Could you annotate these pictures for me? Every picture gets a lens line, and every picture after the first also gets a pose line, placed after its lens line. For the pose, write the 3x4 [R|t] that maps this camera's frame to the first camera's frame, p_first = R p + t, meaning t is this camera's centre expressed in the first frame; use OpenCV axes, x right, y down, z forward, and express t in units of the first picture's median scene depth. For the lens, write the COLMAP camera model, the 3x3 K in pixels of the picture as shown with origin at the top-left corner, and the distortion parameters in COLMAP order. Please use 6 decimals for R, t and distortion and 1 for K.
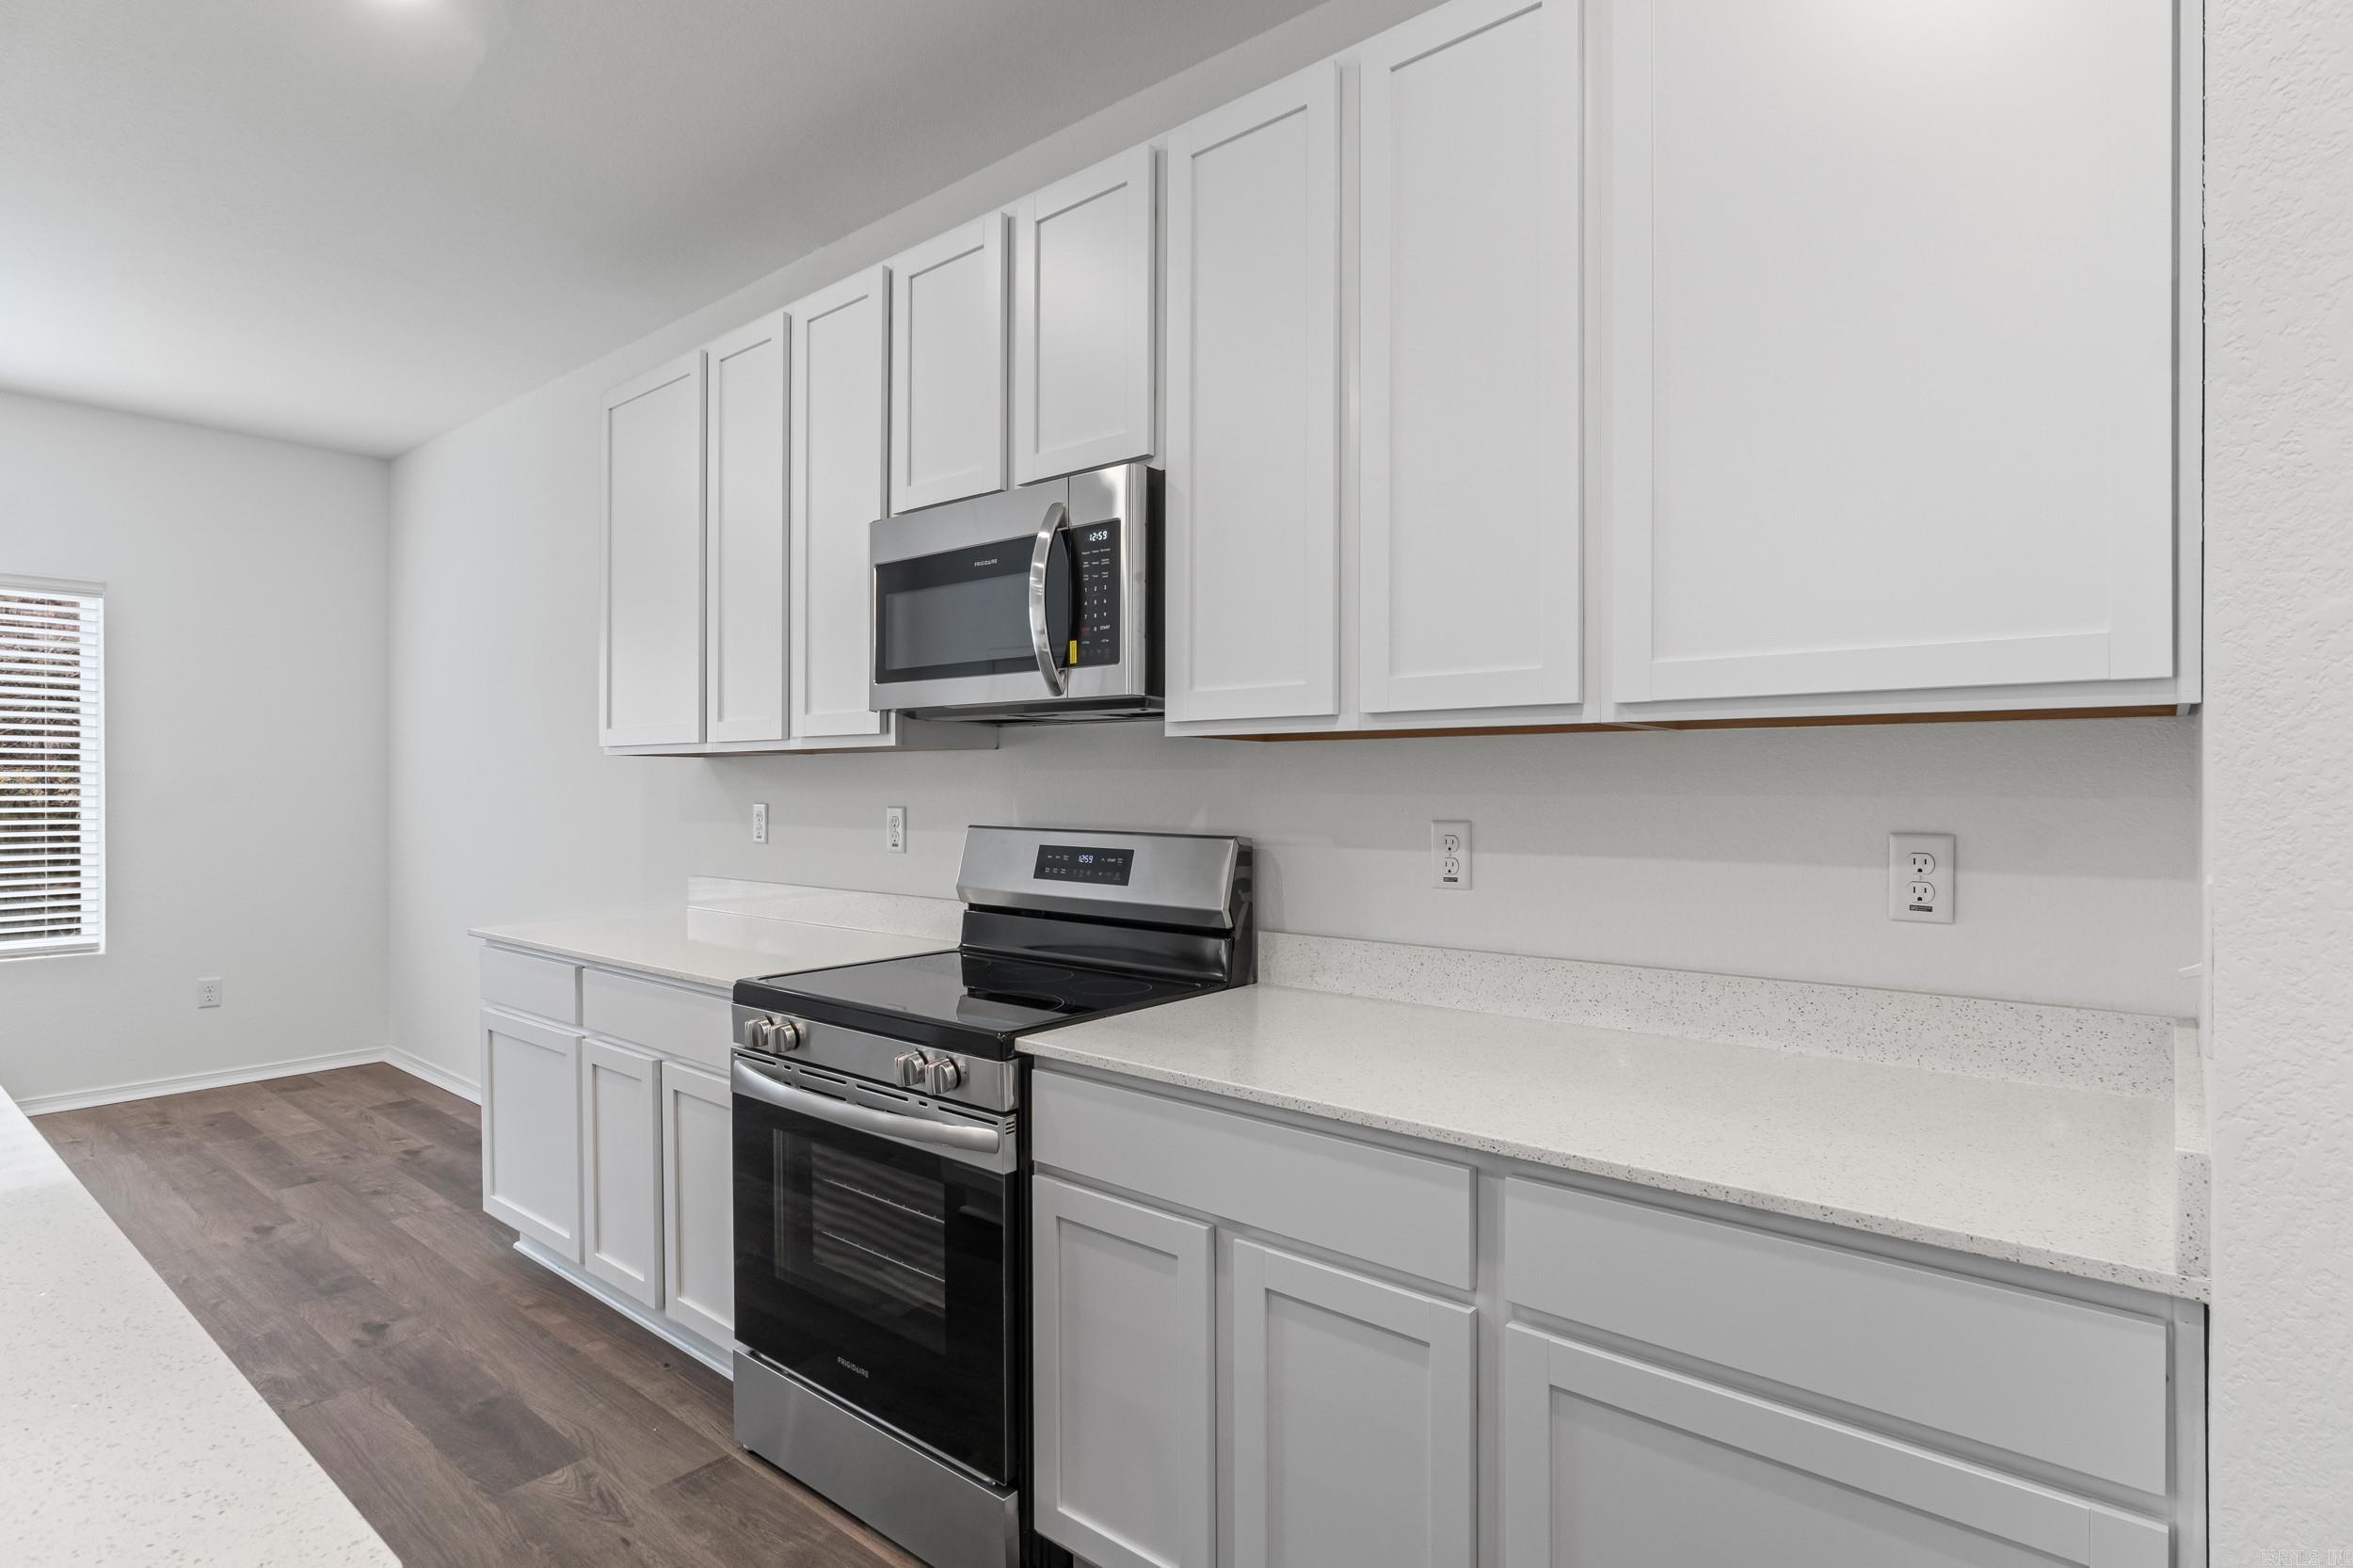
lens RADIAL K [[1211.5, 0, 1176.5], [0, 1211.5, 784.0], [0, 0, 1]] dist [-0.001105, -0.000269]
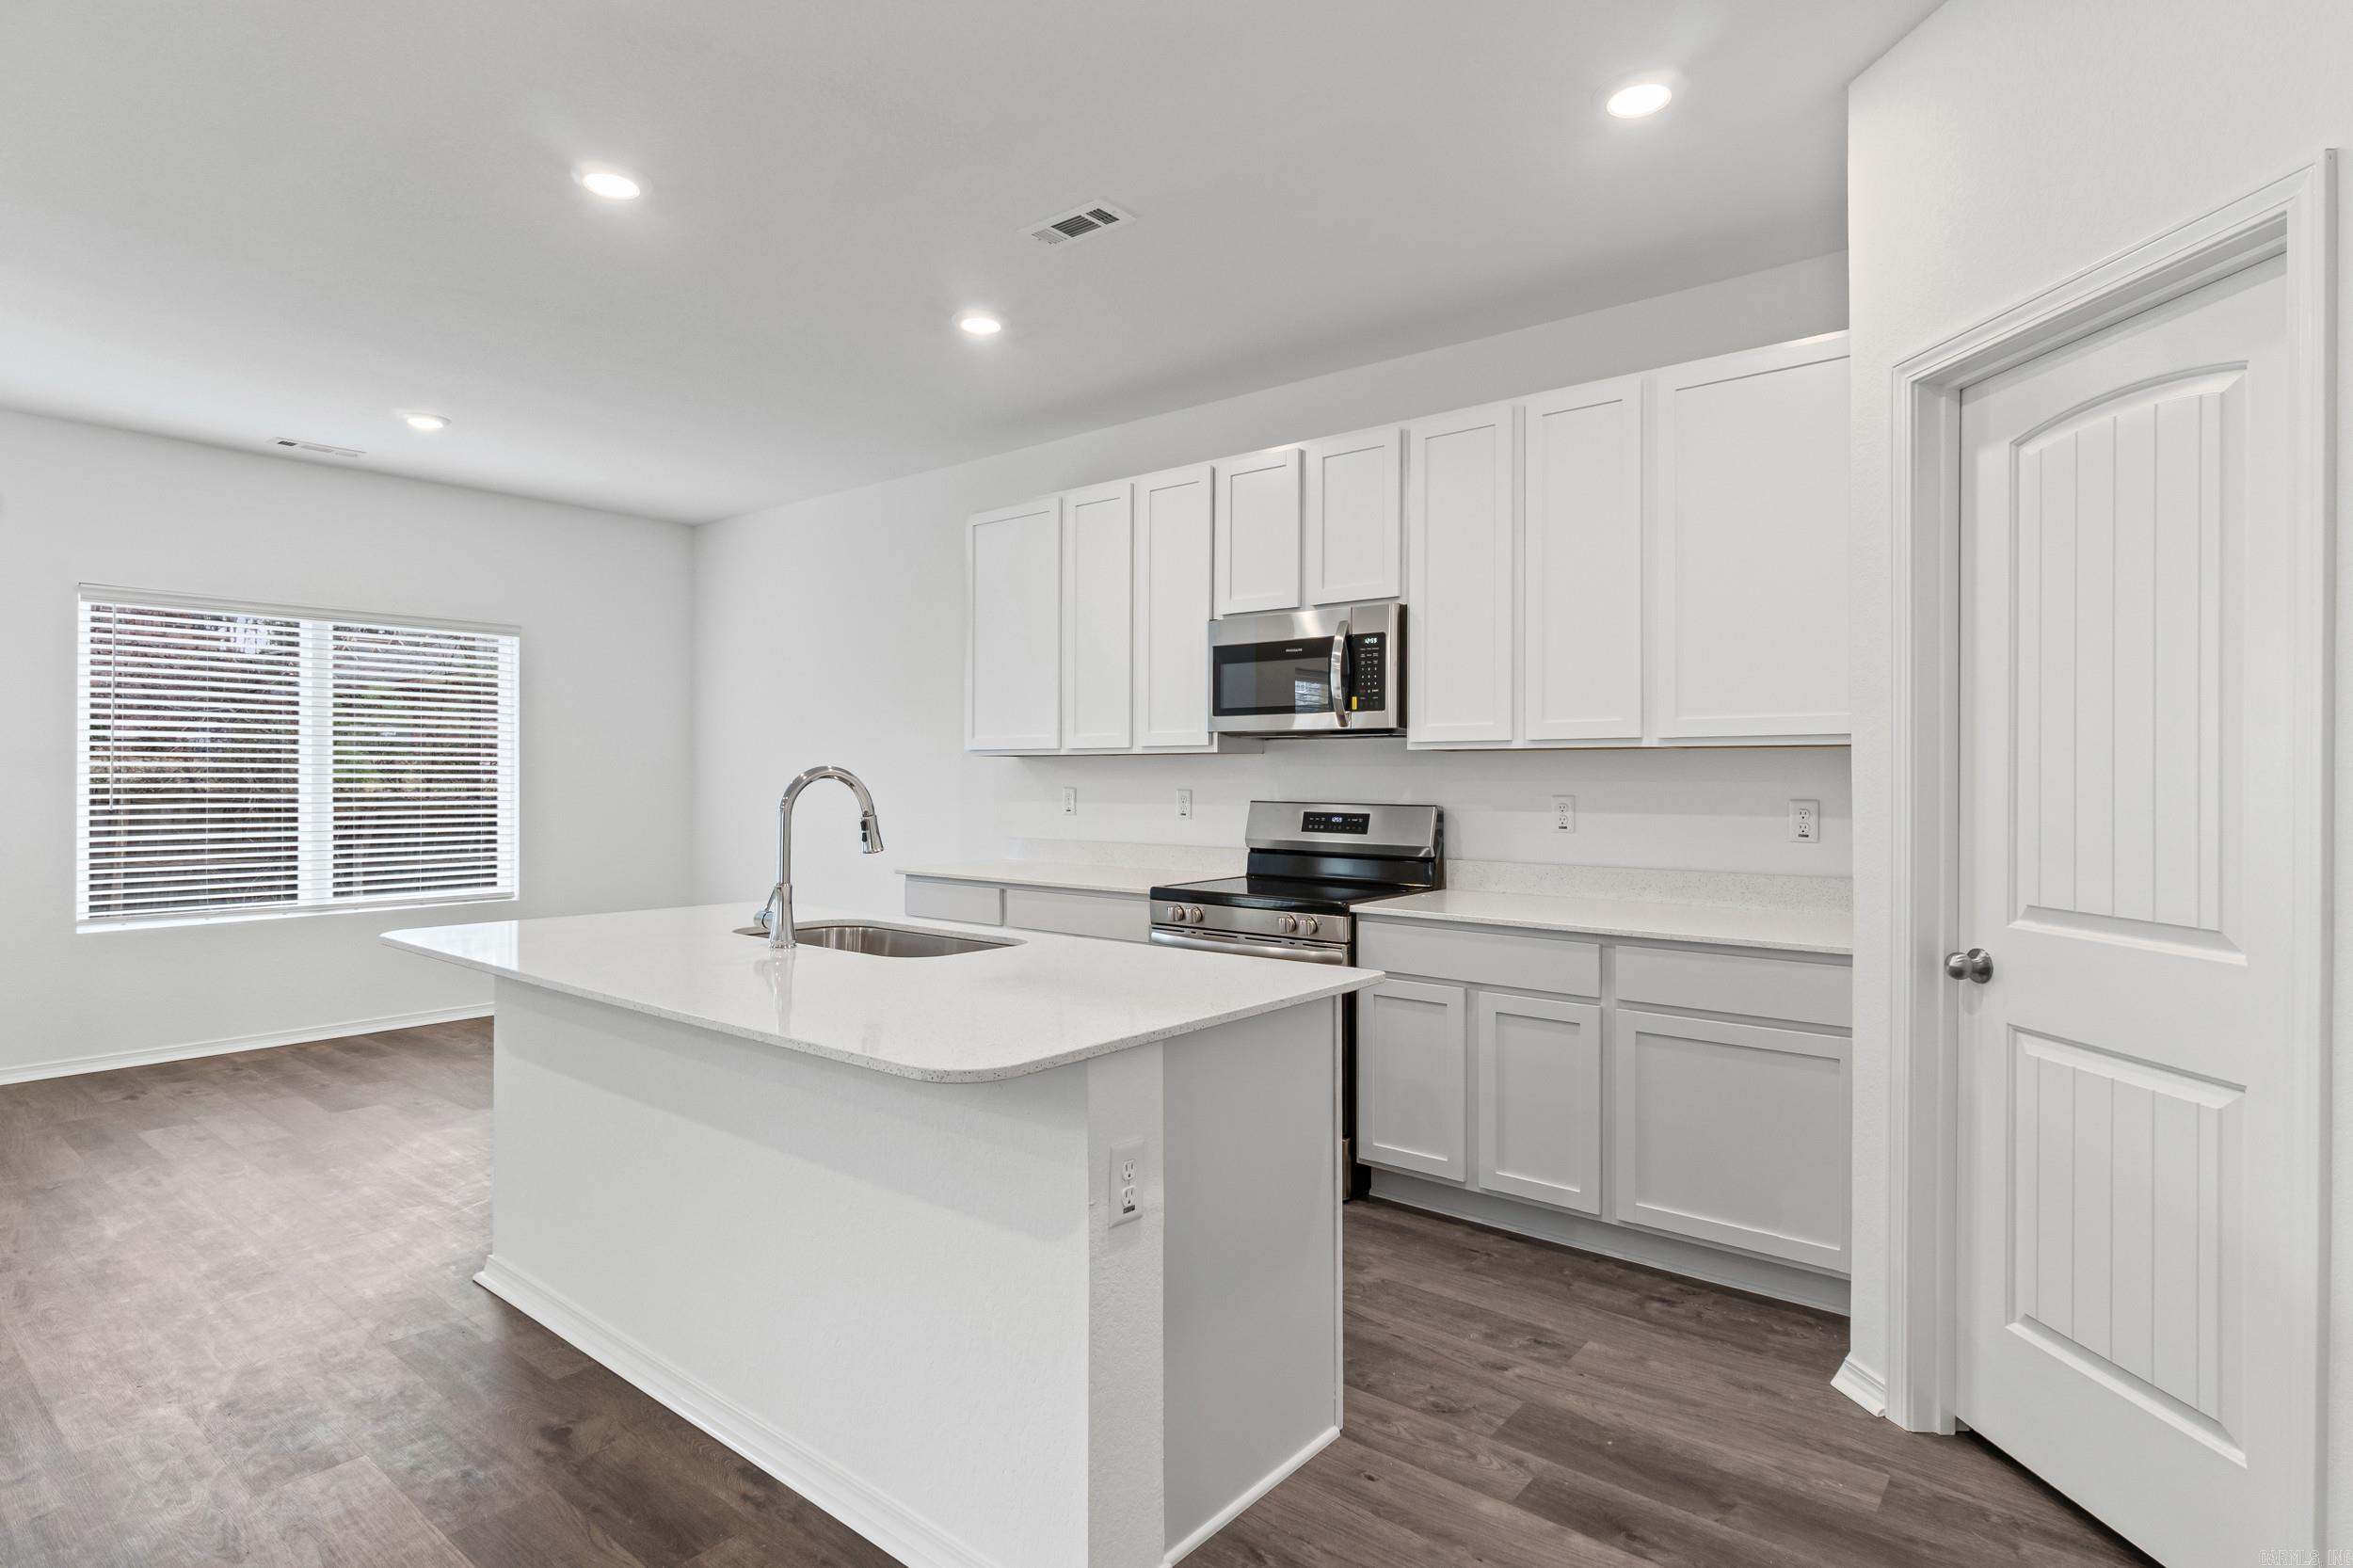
lens RADIAL K [[1212.8, 0, 1176.5], [0, 1212.8, 784.0], [0, 0, 1]] dist [0.000704, 0.000255]
pose [[0.999949, 0.000108, 0.010127, -0.347653], [-0.000203, 0.999956, 0.009337, -0.004370], [-0.010125, -0.009339, 0.999905, -0.768475]]
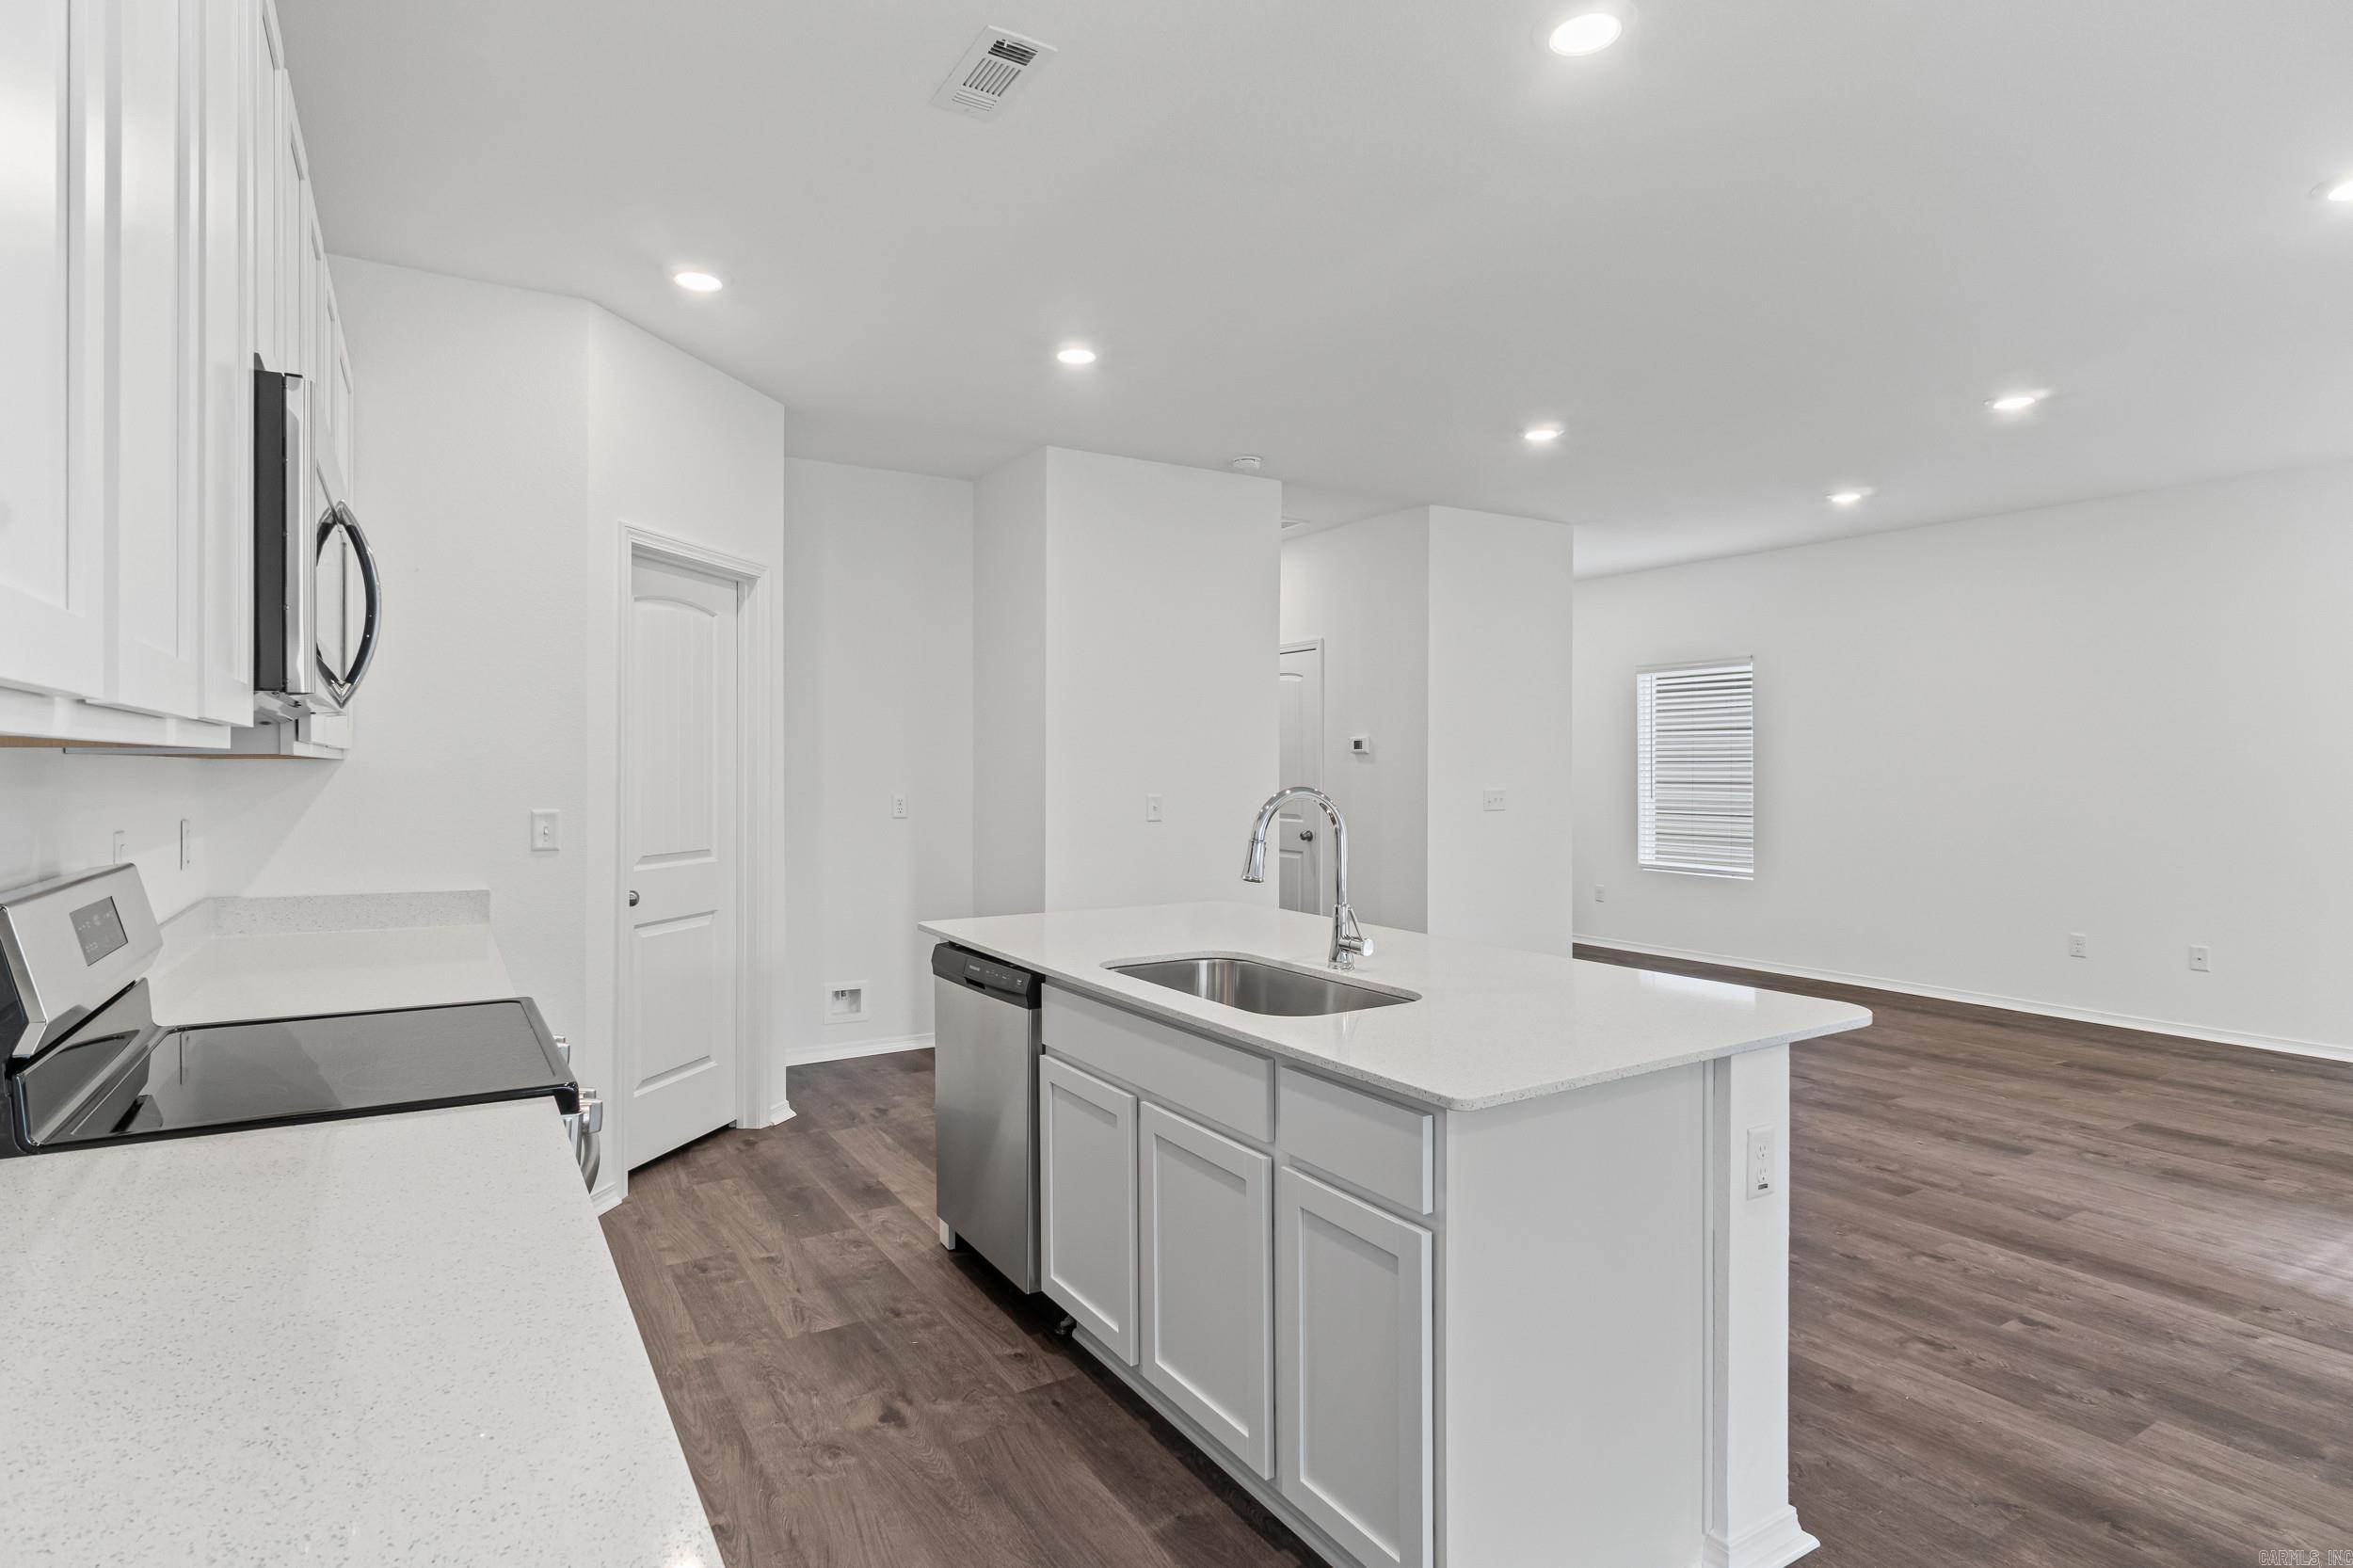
lens RADIAL K [[1180.7, 0, 1176.5], [0, 1180.7, 784.0], [0, 0, 1]] dist [-0.002148, 0.000286]
pose [[-0.950749, -0.003505, 0.309943, -0.925972], [-0.001816, 0.999982, 0.005737, -0.014448], [-0.309957, 0.004891, -0.950738, 1.572478]]
